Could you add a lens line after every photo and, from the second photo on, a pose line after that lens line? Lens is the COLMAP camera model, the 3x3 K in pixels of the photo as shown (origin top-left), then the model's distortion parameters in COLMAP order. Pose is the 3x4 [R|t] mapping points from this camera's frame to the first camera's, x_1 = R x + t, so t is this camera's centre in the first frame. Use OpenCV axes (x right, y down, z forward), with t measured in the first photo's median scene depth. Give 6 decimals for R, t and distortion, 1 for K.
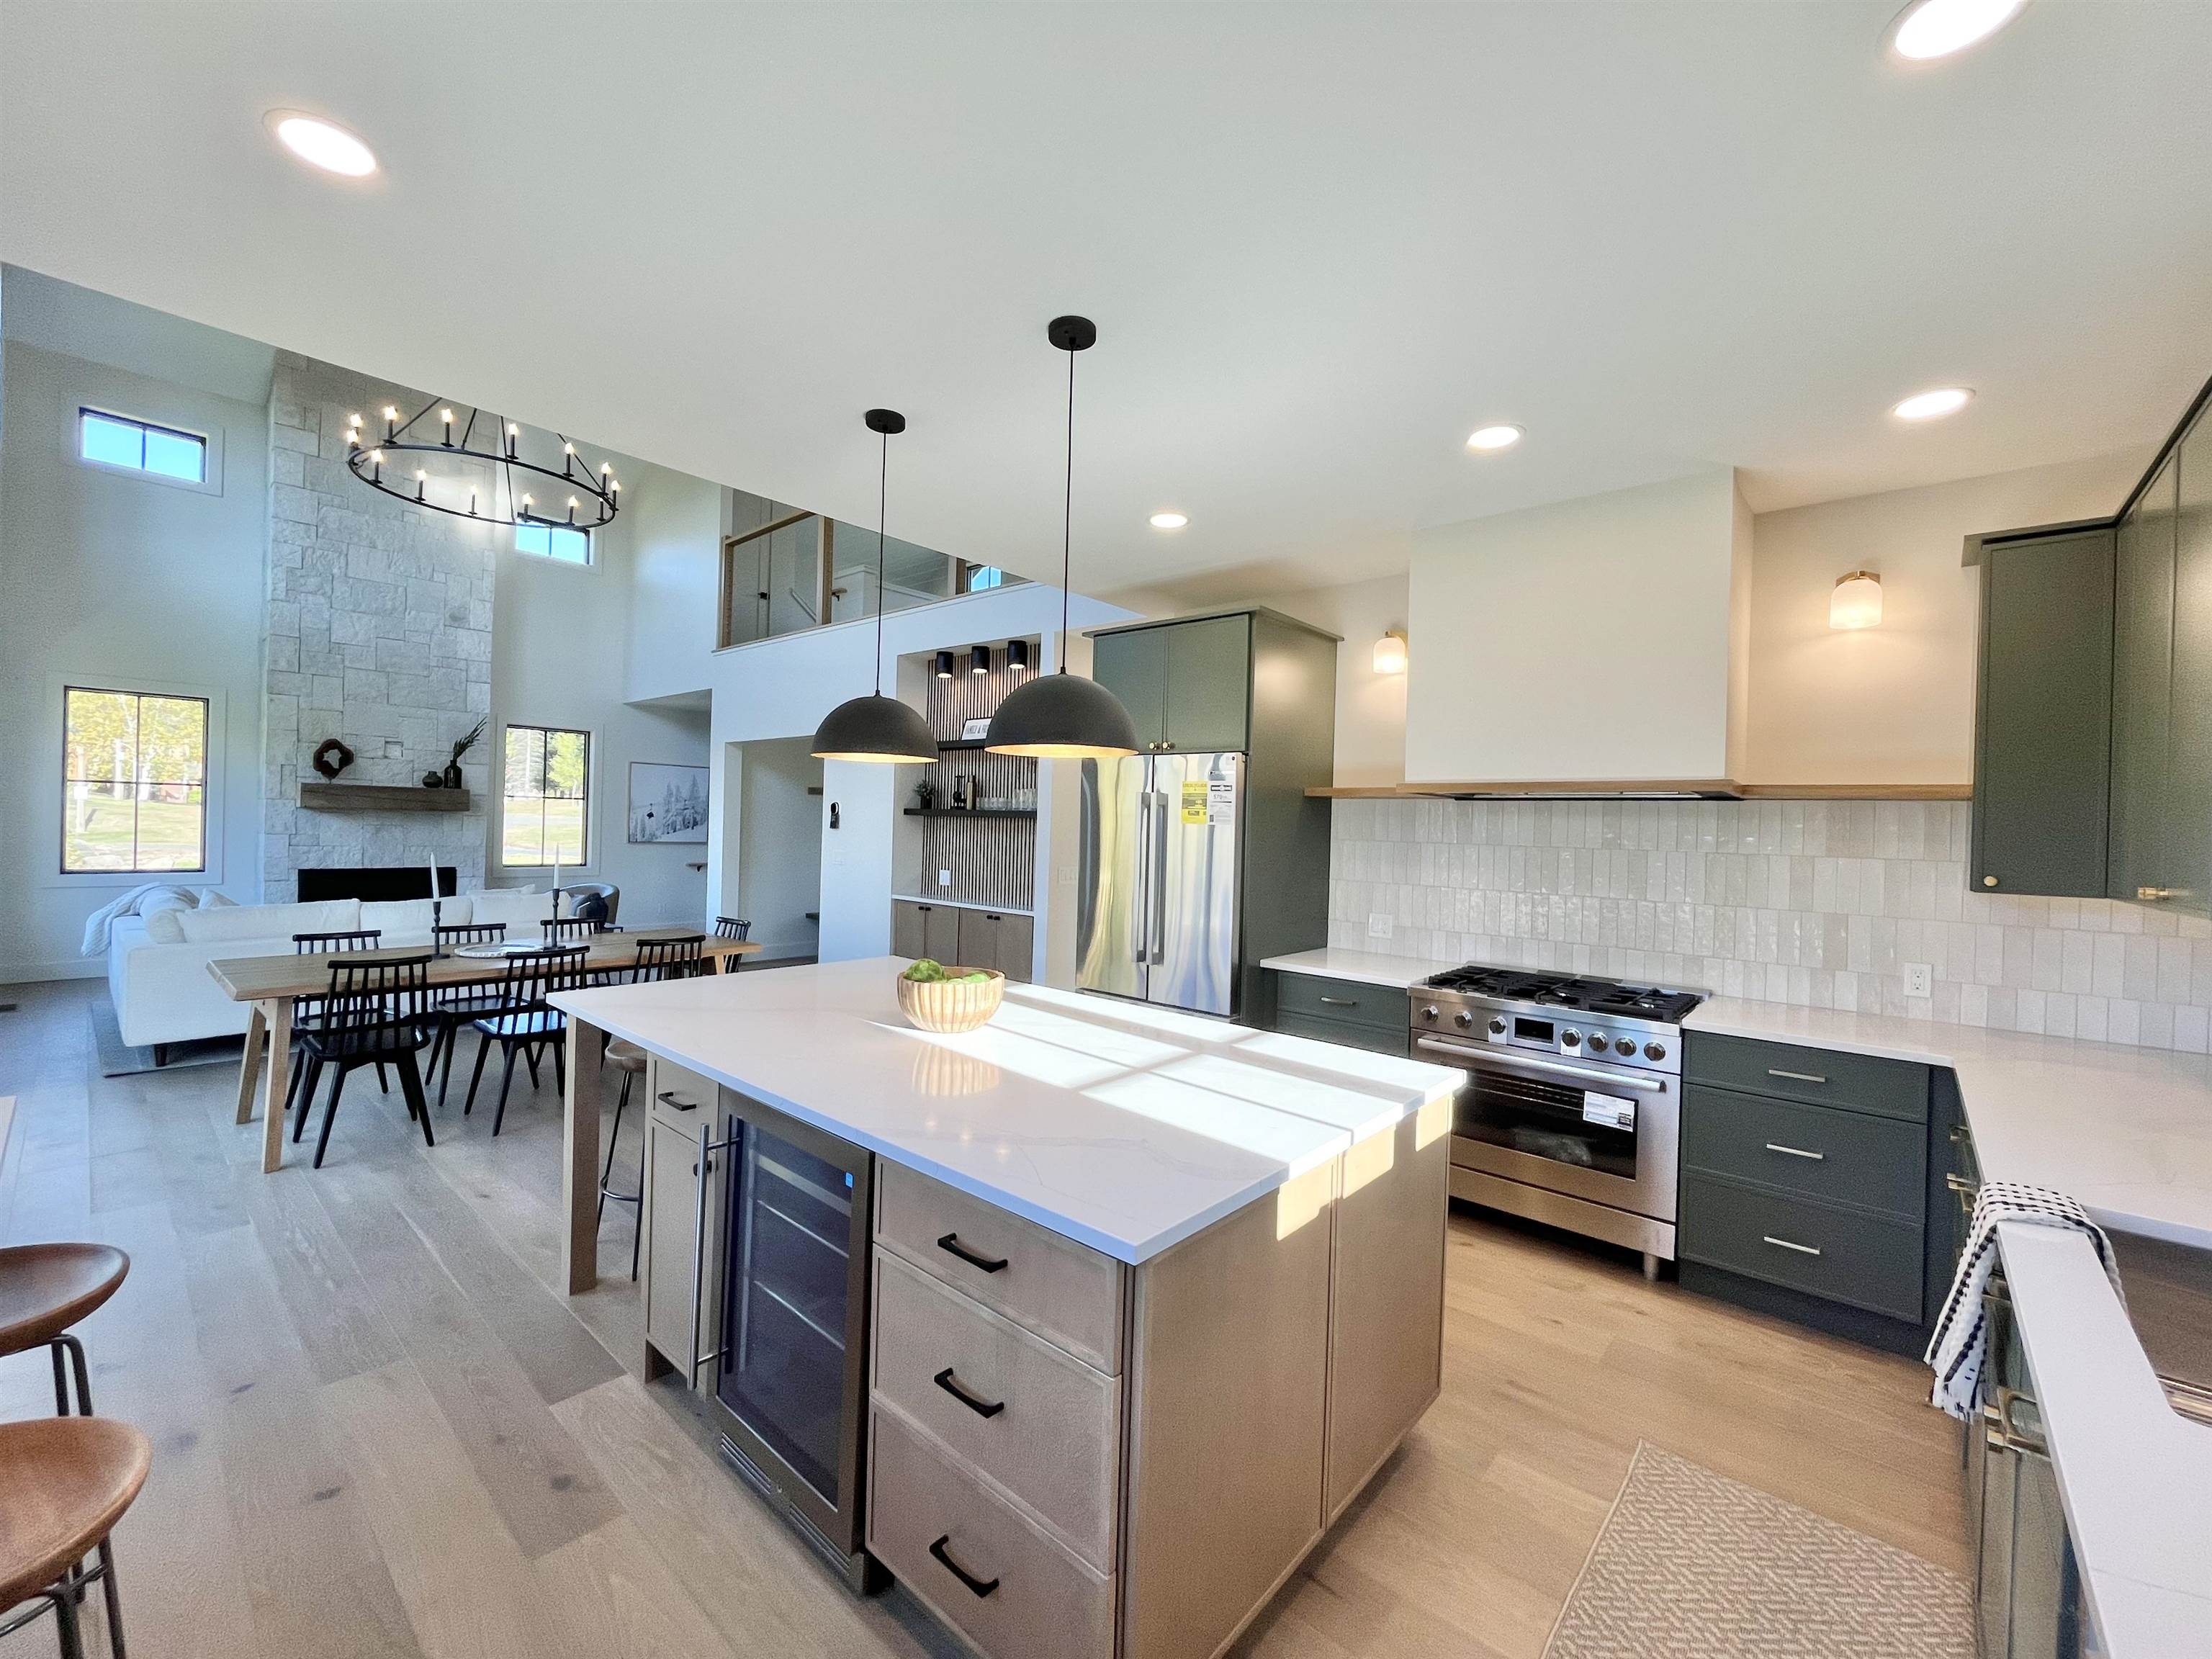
lens RADIAL K [[897.6, 0, 1107.2], [0, 897.6, 829.6], [0, 0, 1]] dist [-0.001539, -0.000643]
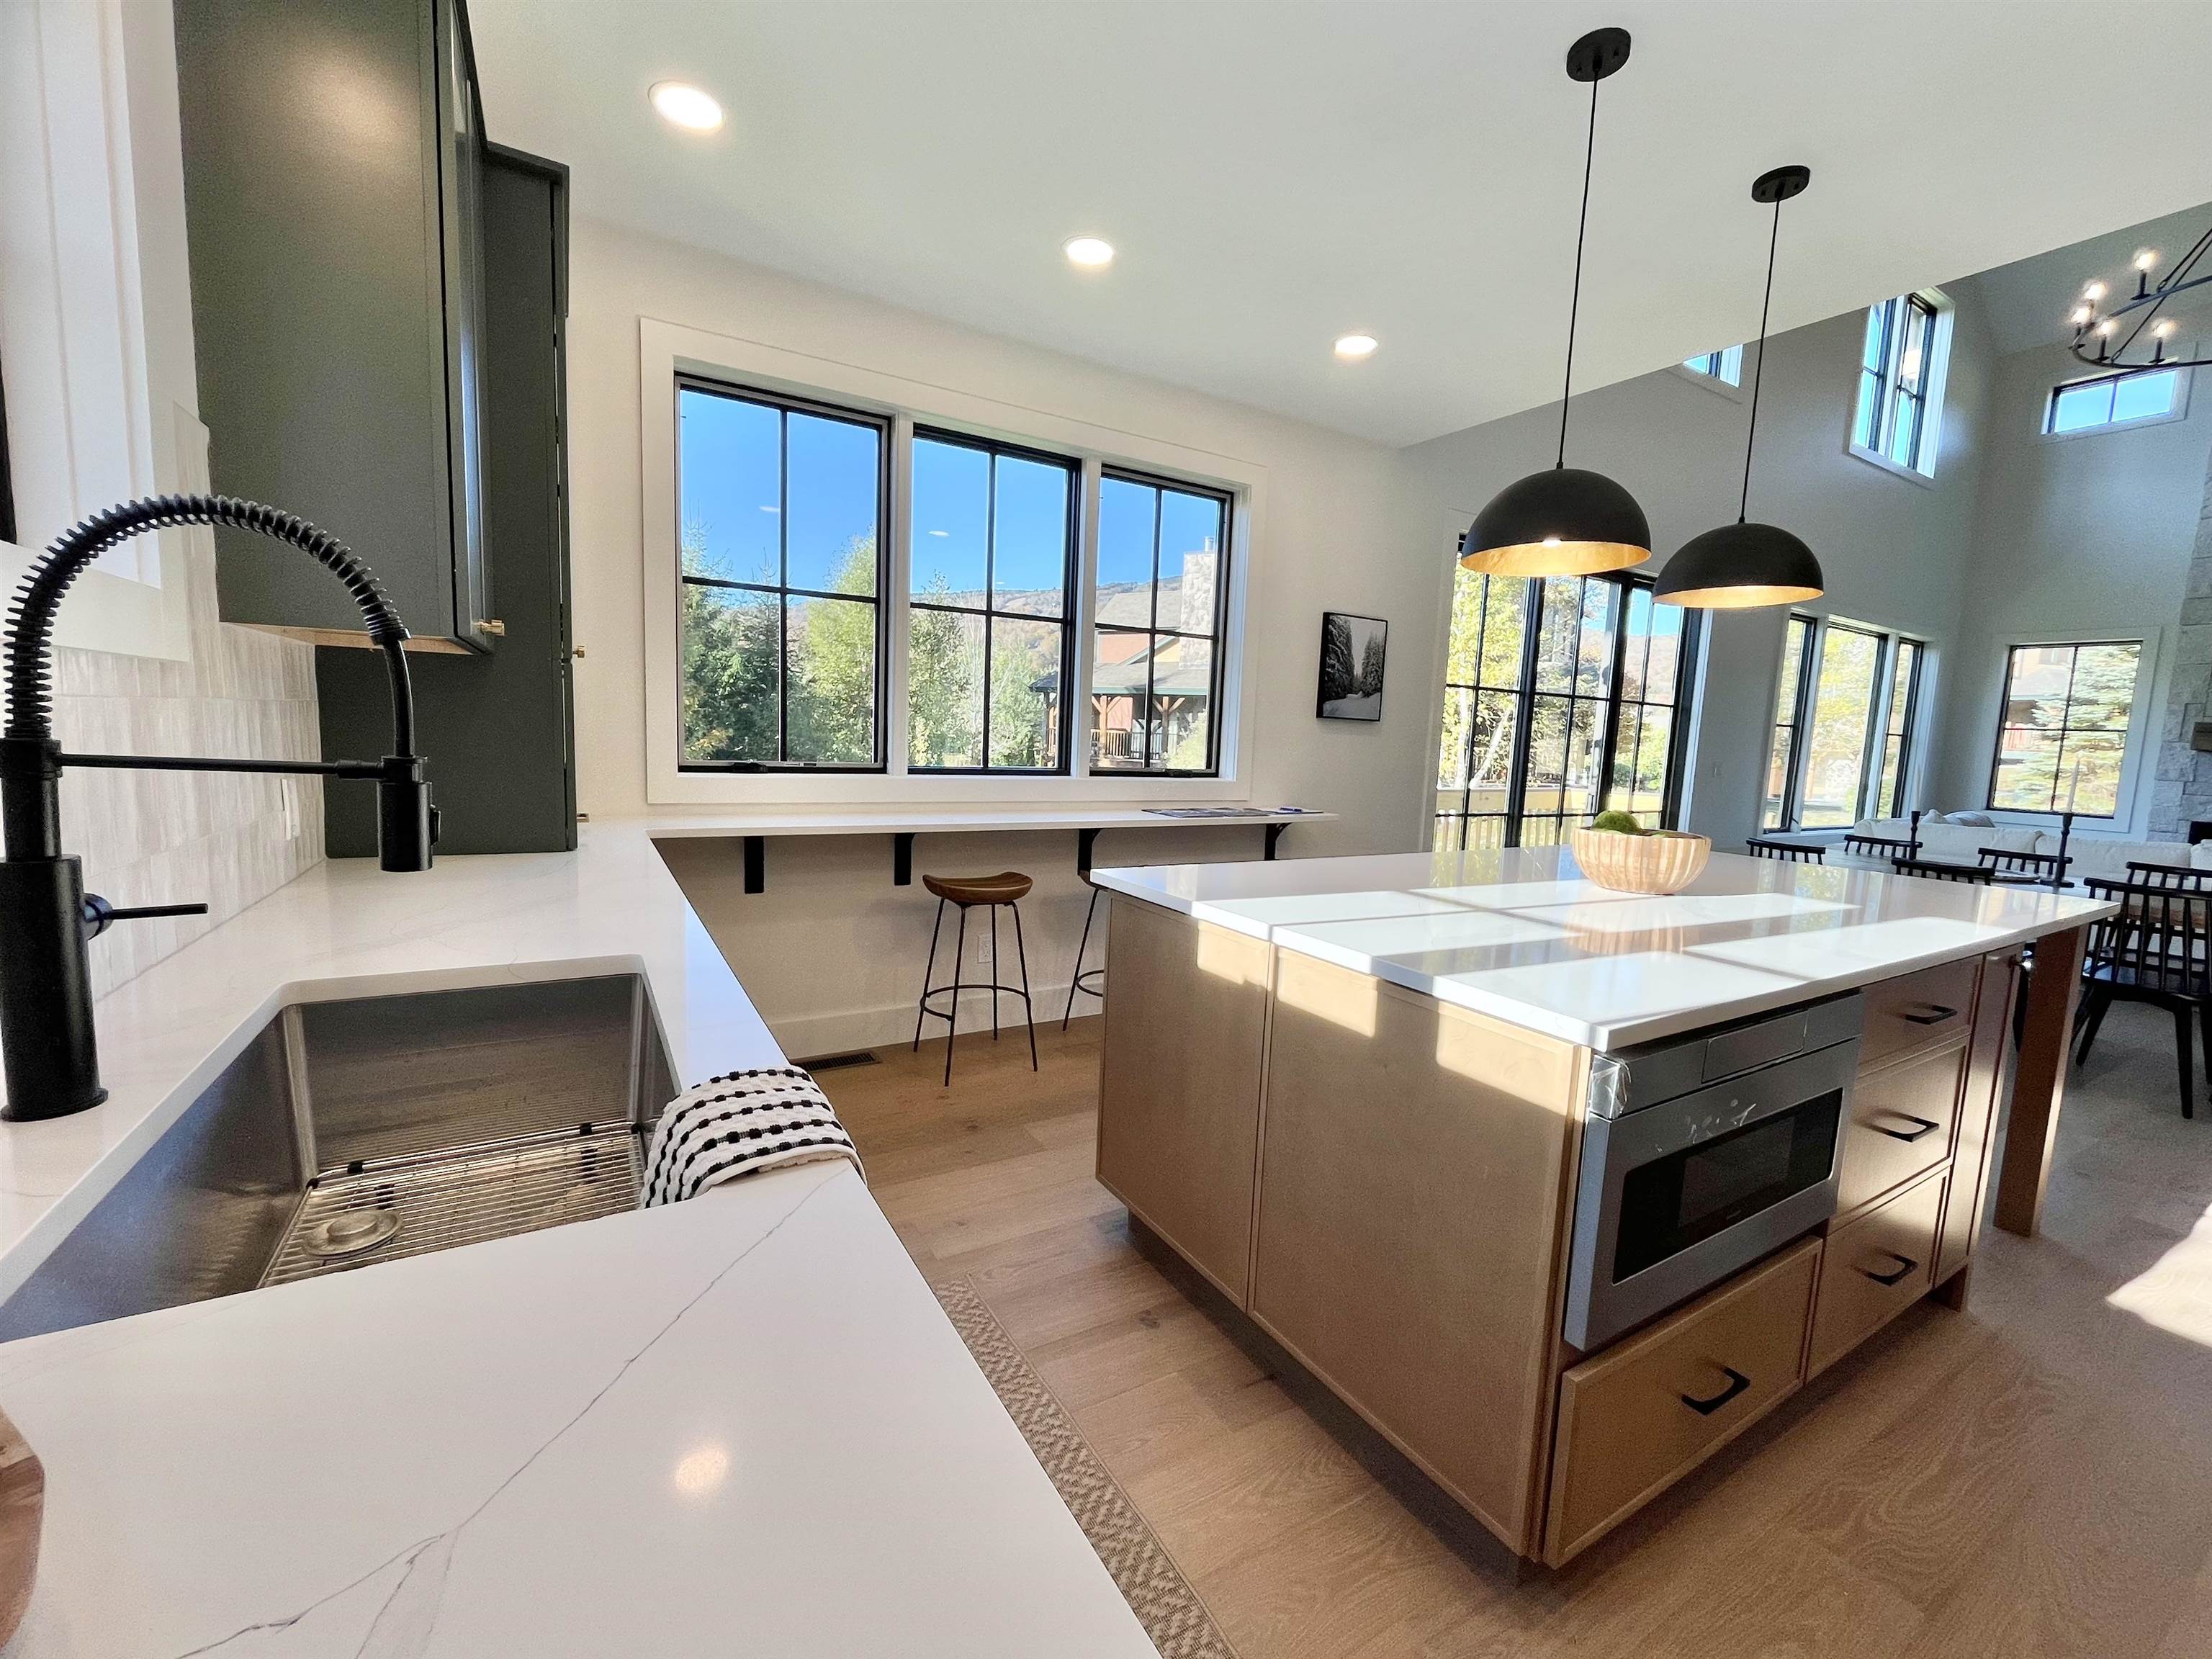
lens RADIAL K [[897.6, 0, 1109.4], [0, 897.6, 823.0], [0, 0, 1]] dist [-0.001539, -0.000643]
pose [[-0.301701, 0.057501, -0.951667, 0.258282], [-0.058252, 0.995203, 0.078599, 0.037950], [0.951621, 0.079150, -0.296904, 0.242030]]
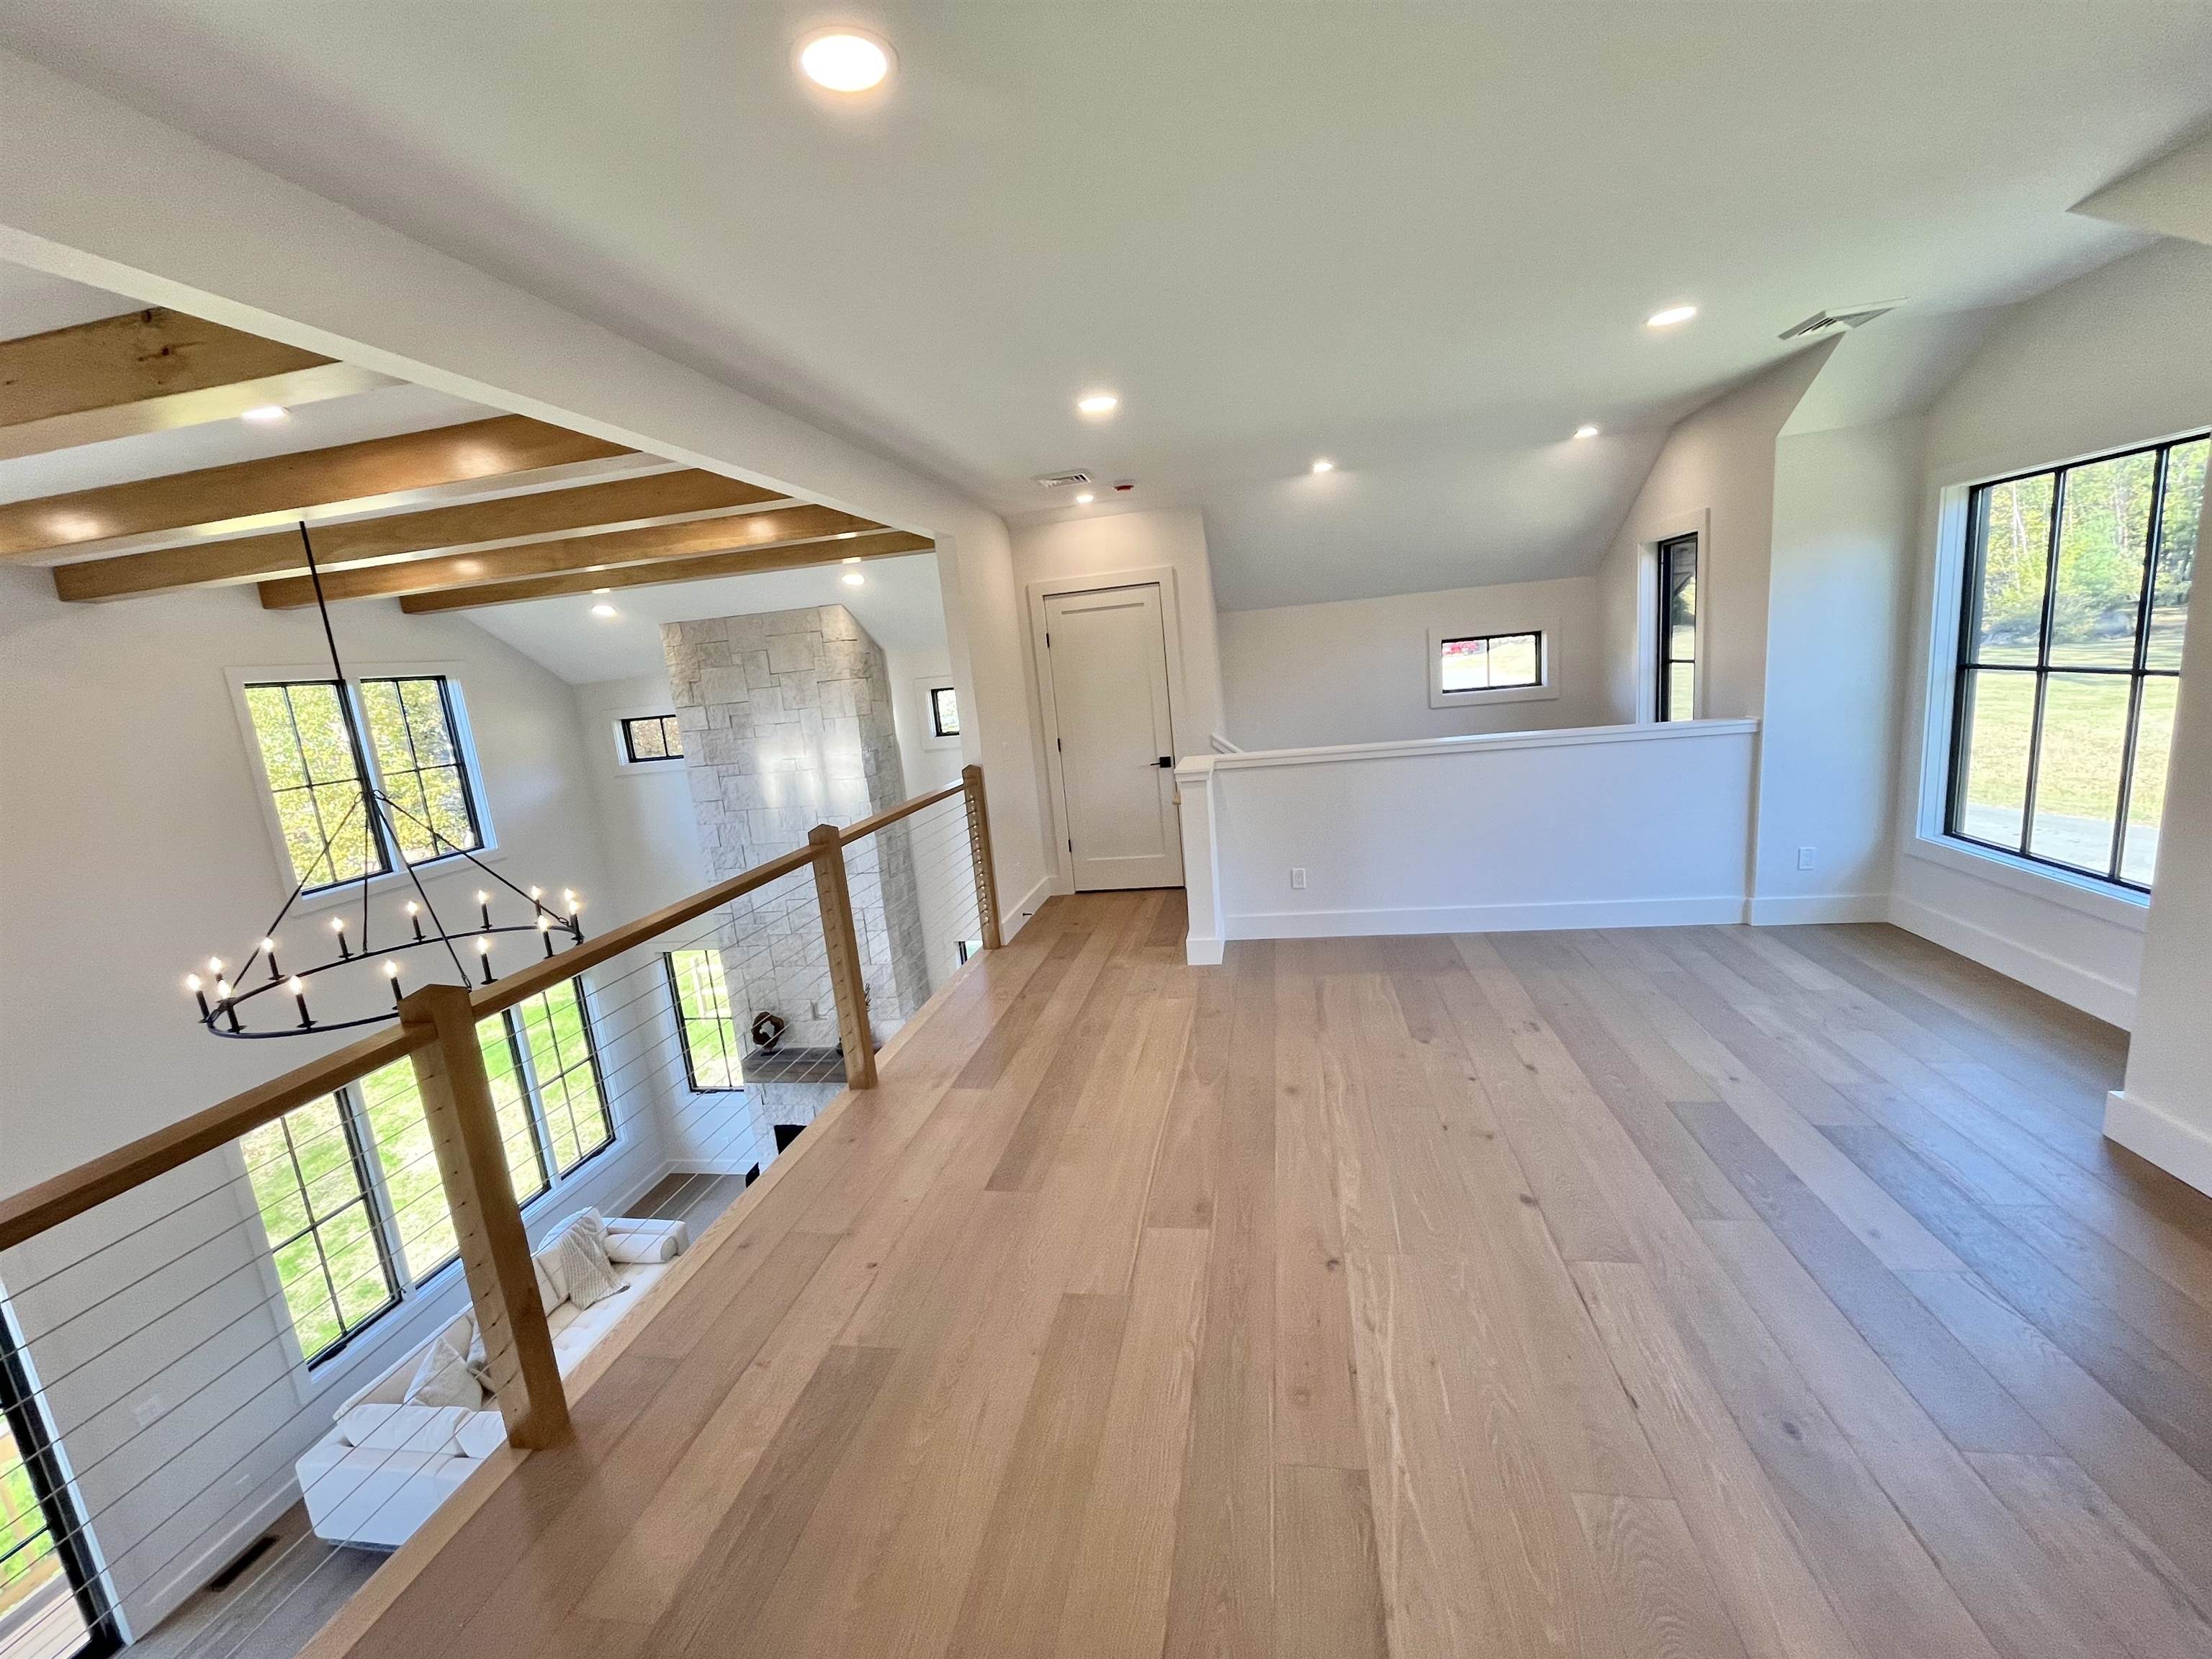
lens RADIAL K [[897.6, 0, 1084.1], [0, 897.6, 823.2], [0, 0, 1]] dist [-0.001539, -0.000643]
pose [[0.529390, 0.074225, -0.845126, 0.143890], [0.108868, 0.981986, 0.154440, -0.418603], [0.841365, -0.173766, 0.511773, 0.824982]]
